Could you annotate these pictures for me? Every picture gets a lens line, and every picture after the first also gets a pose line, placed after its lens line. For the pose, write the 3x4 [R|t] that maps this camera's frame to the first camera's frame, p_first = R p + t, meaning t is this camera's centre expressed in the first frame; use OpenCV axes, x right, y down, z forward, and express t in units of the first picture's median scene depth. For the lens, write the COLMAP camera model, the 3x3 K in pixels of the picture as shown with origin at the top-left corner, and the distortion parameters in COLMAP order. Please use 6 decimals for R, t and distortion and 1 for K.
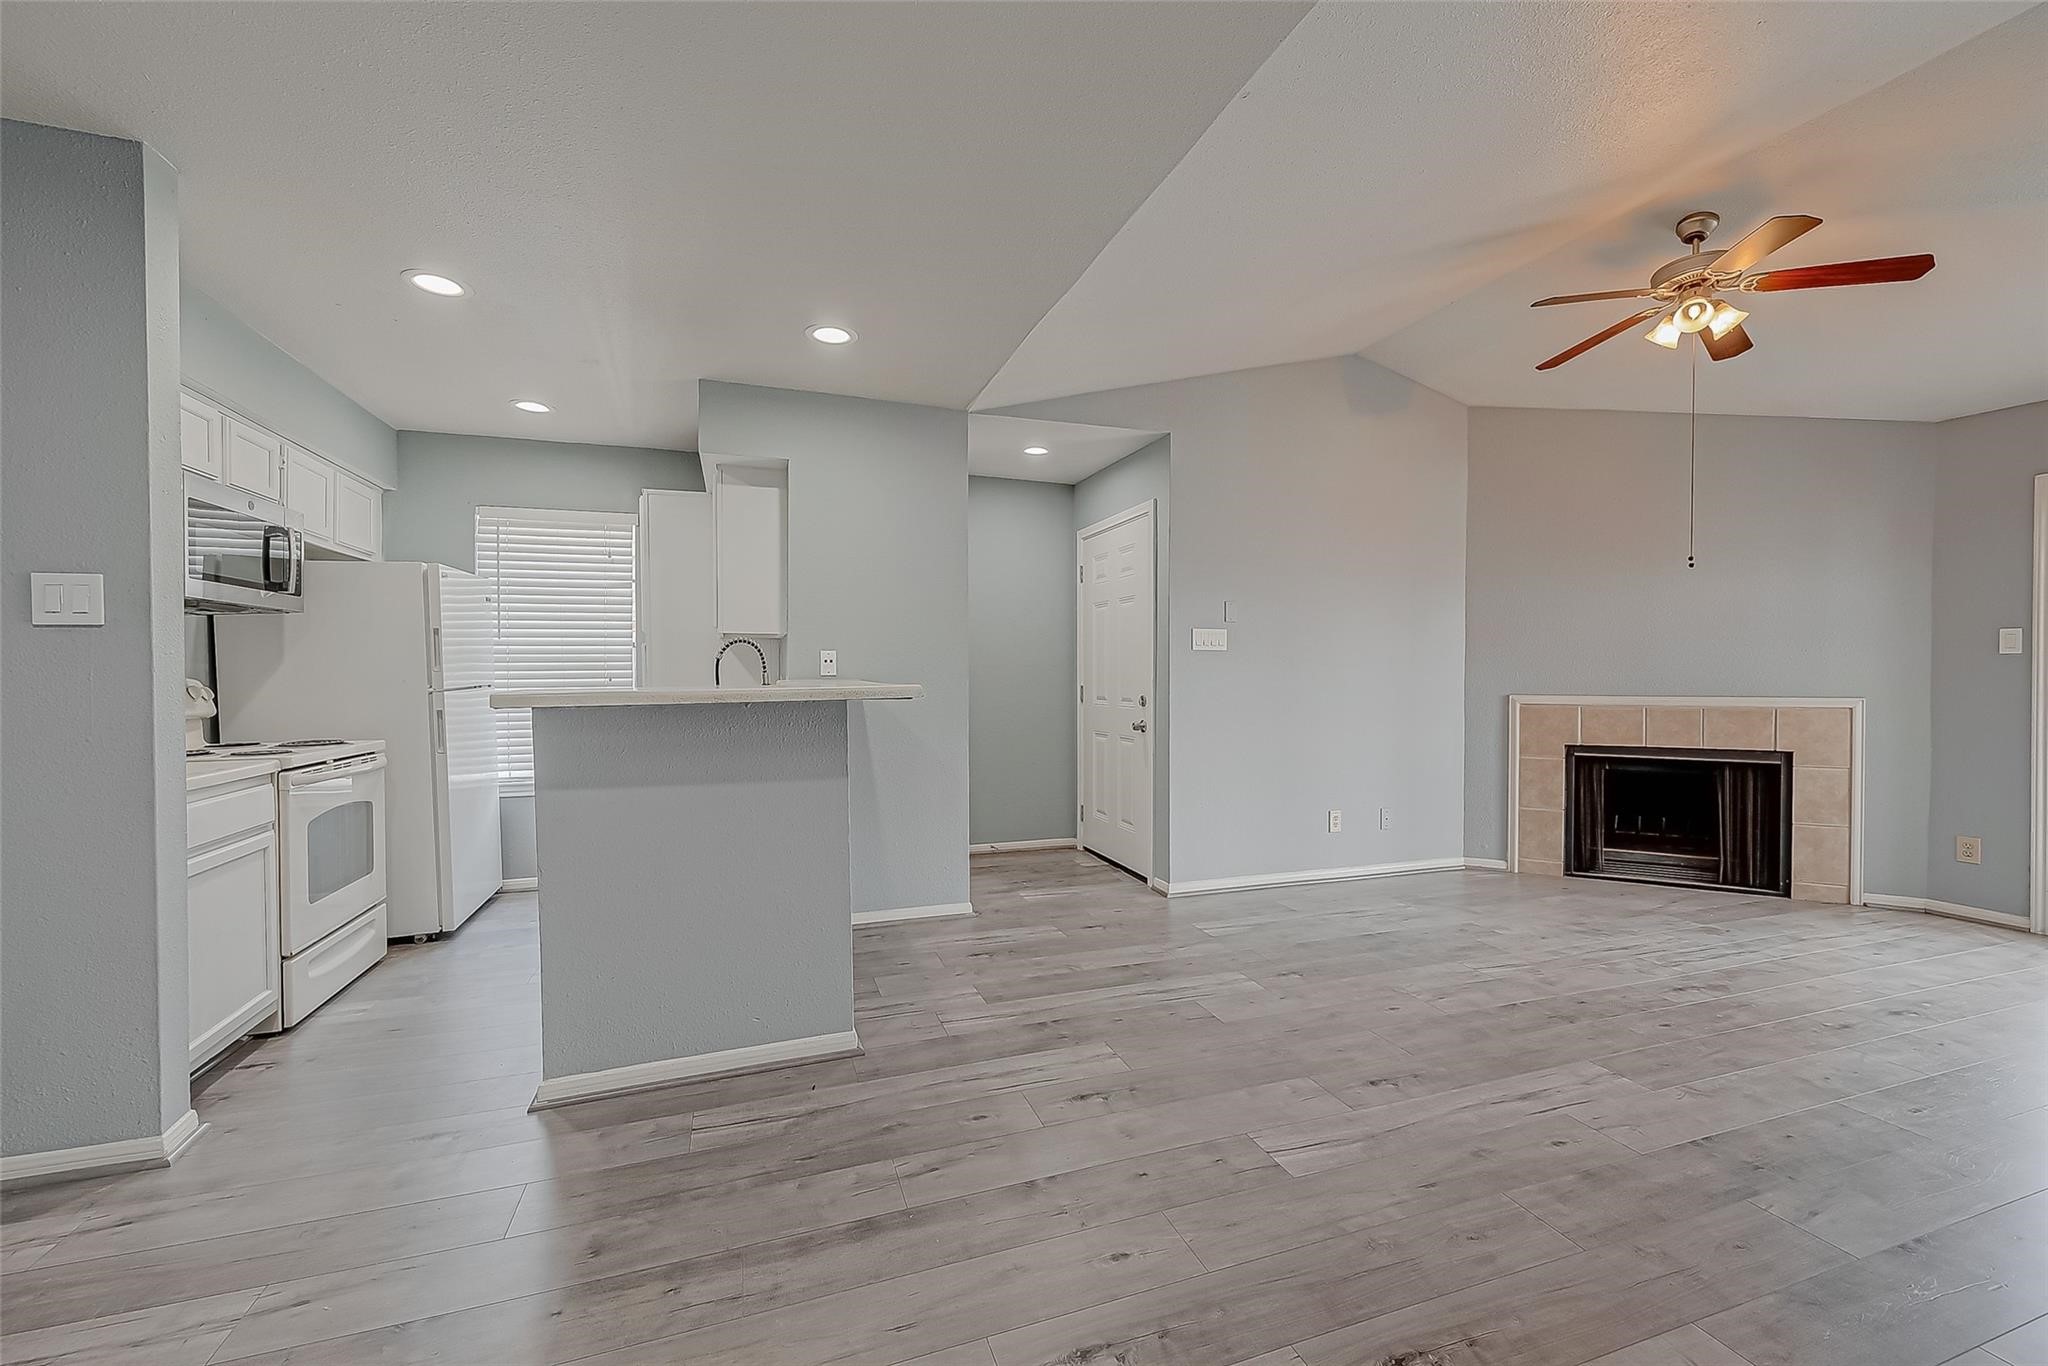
lens RADIAL K [[812.9, 0, 1023.9], [0, 812.9, 684.7], [0, 0, 1]] dist [0.000396, 0.000457]
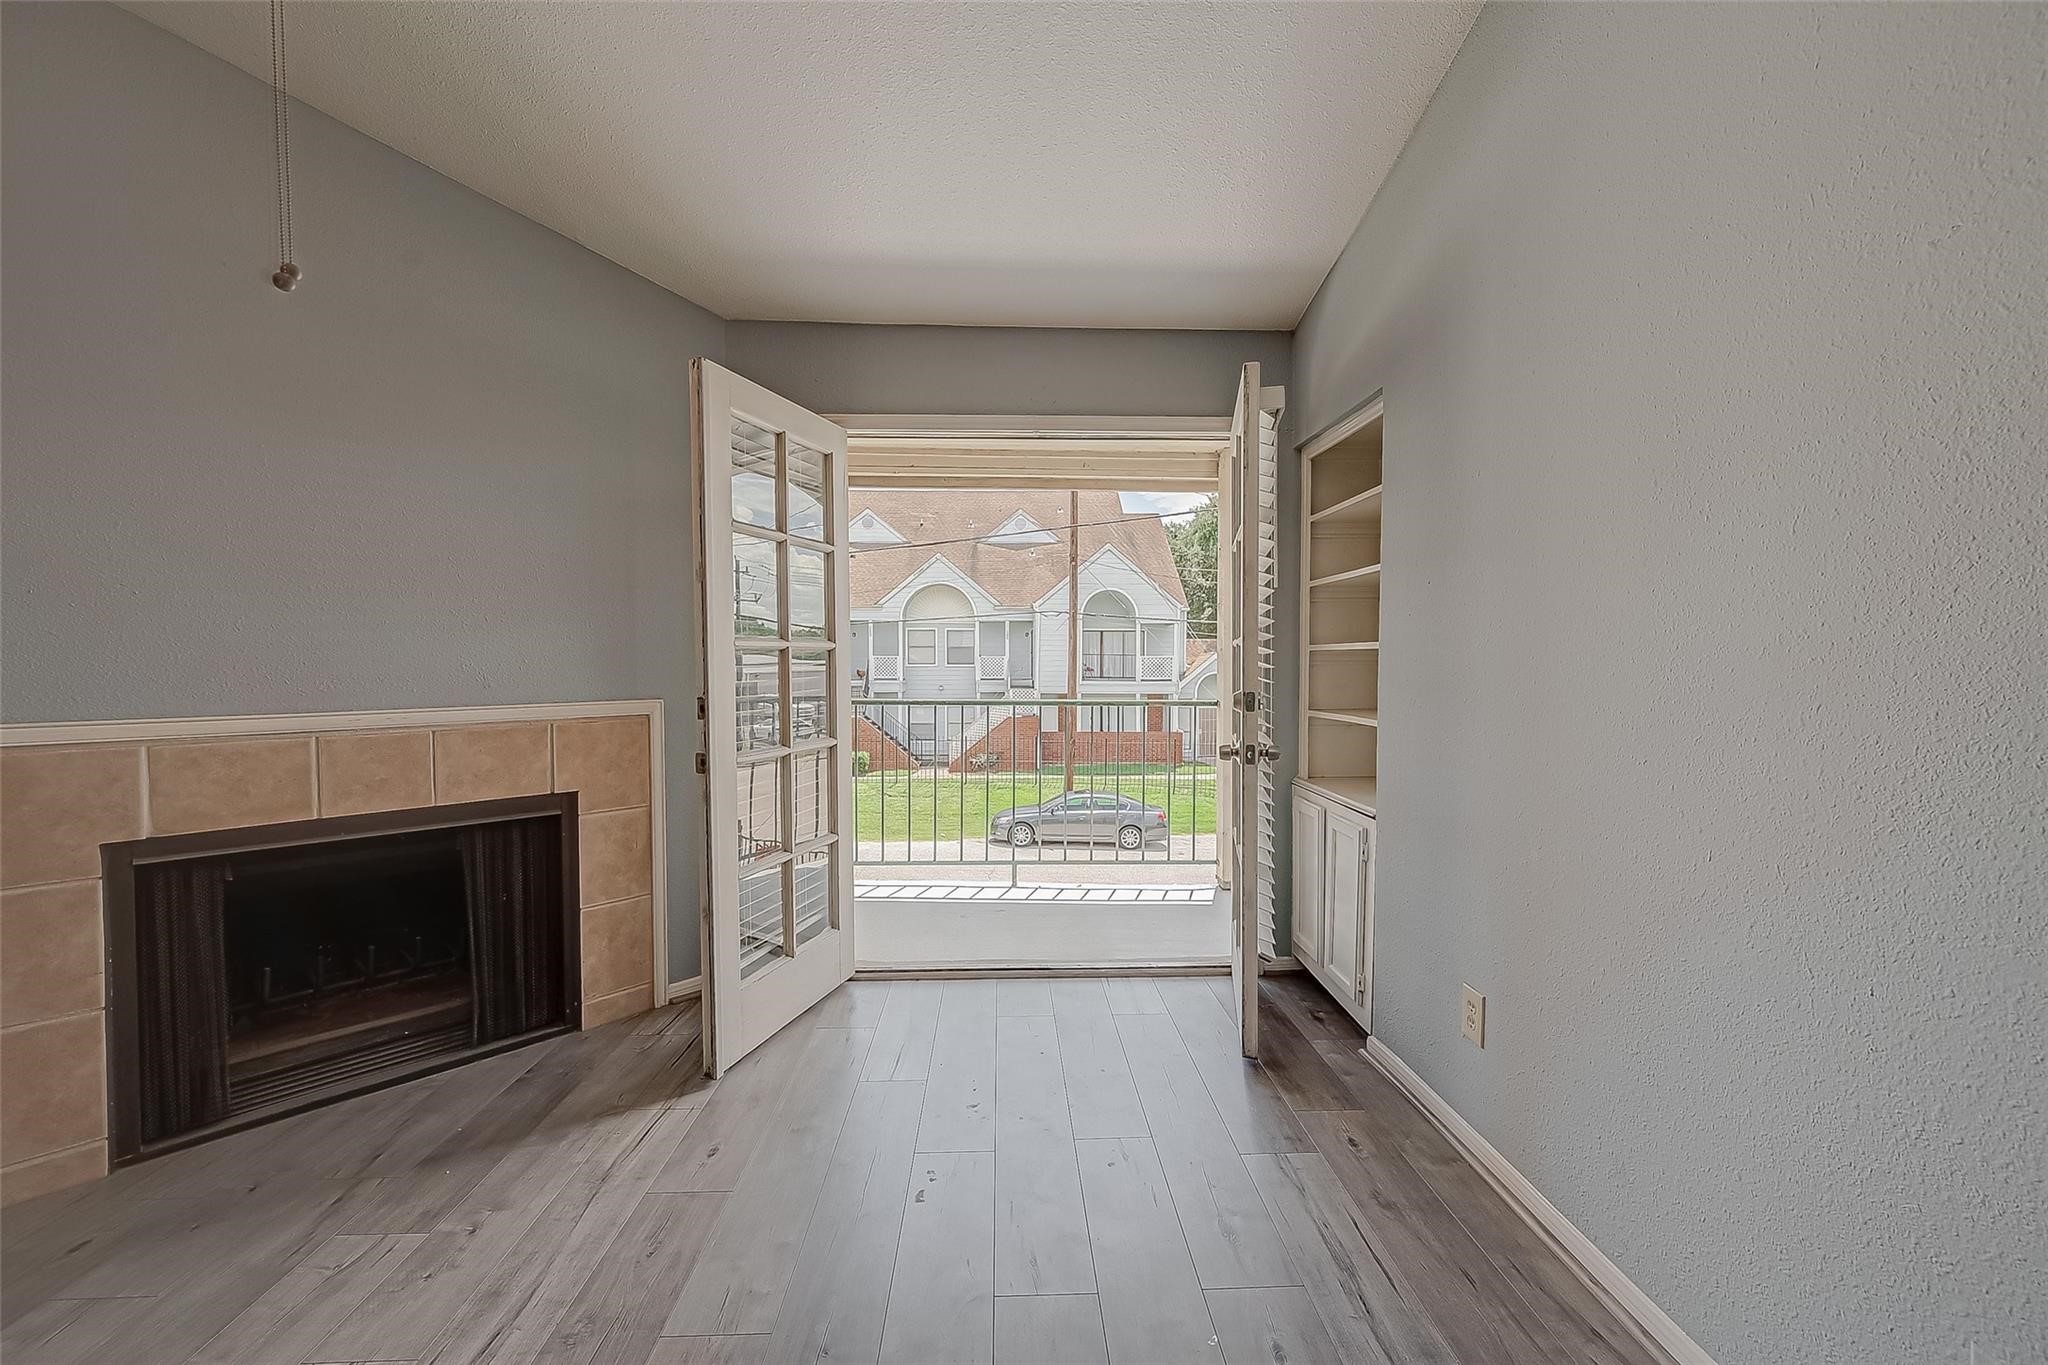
lens RADIAL K [[812.9, 0, 1025.5], [0, 812.9, 680.9], [0, 0, 1]] dist [0.000396, 0.000457]
pose [[0.295367, -0.023083, 0.955105, 0.516625], [0.018632, 0.999657, 0.018398, -0.005830], [-0.955202, 0.012361, 0.295696, 0.553760]]
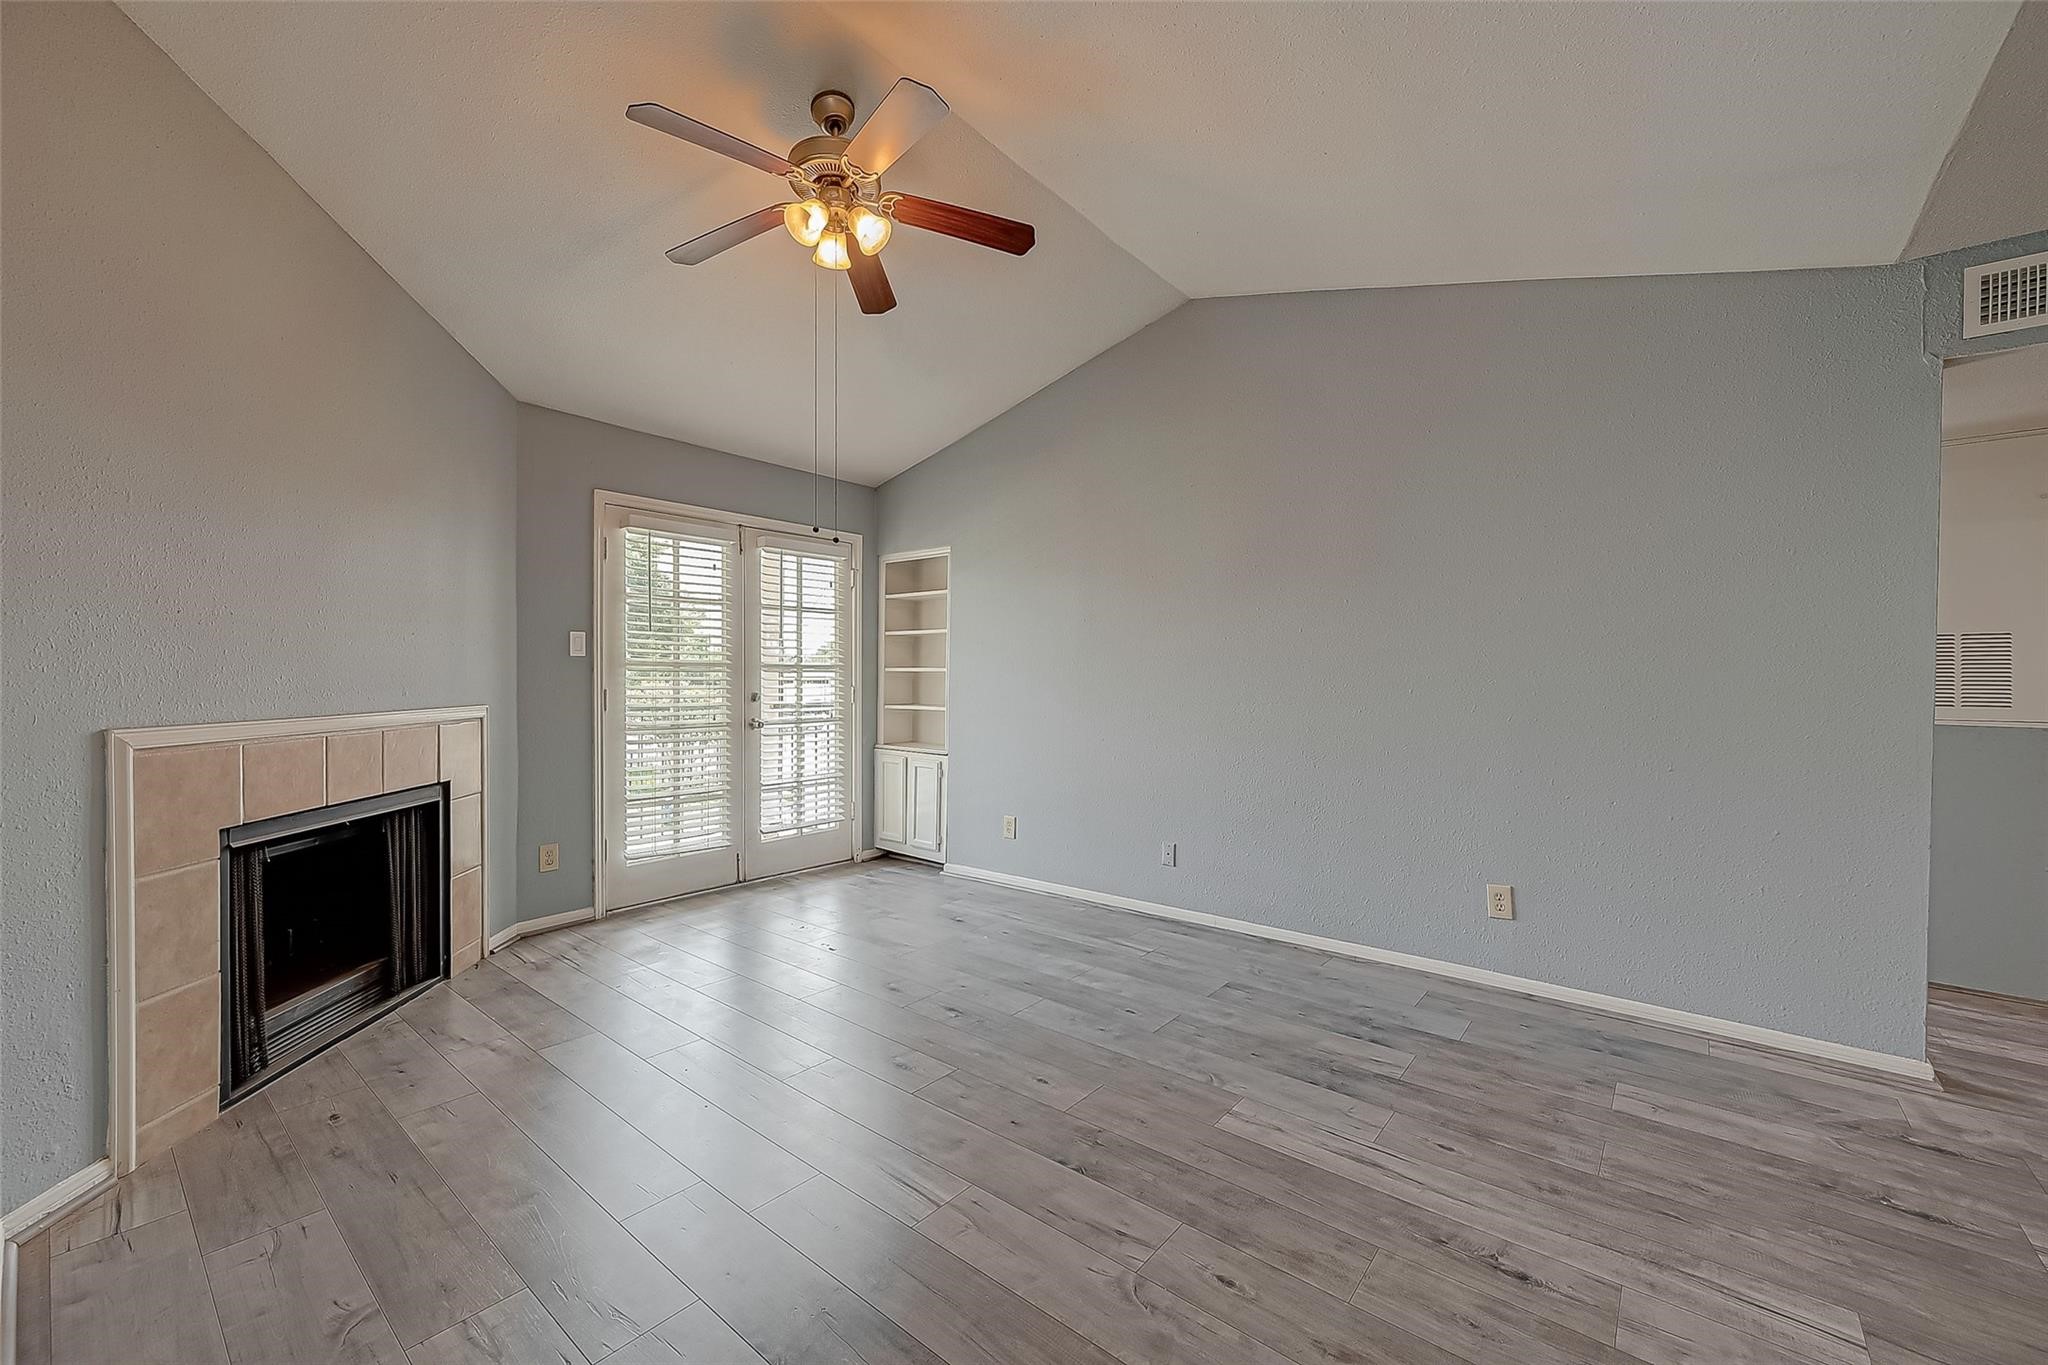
lens RADIAL K [[812.9, 0, 1026.2], [0, 812.9, 683.3], [0, 0, 1]] dist [0.000396, 0.000457]
pose [[-0.520769, -0.009597, 0.853644, 0.040938], [0.008678, 0.999826, 0.016534, -0.015884], [-0.853654, 0.016019, -0.520594, 1.040761]]
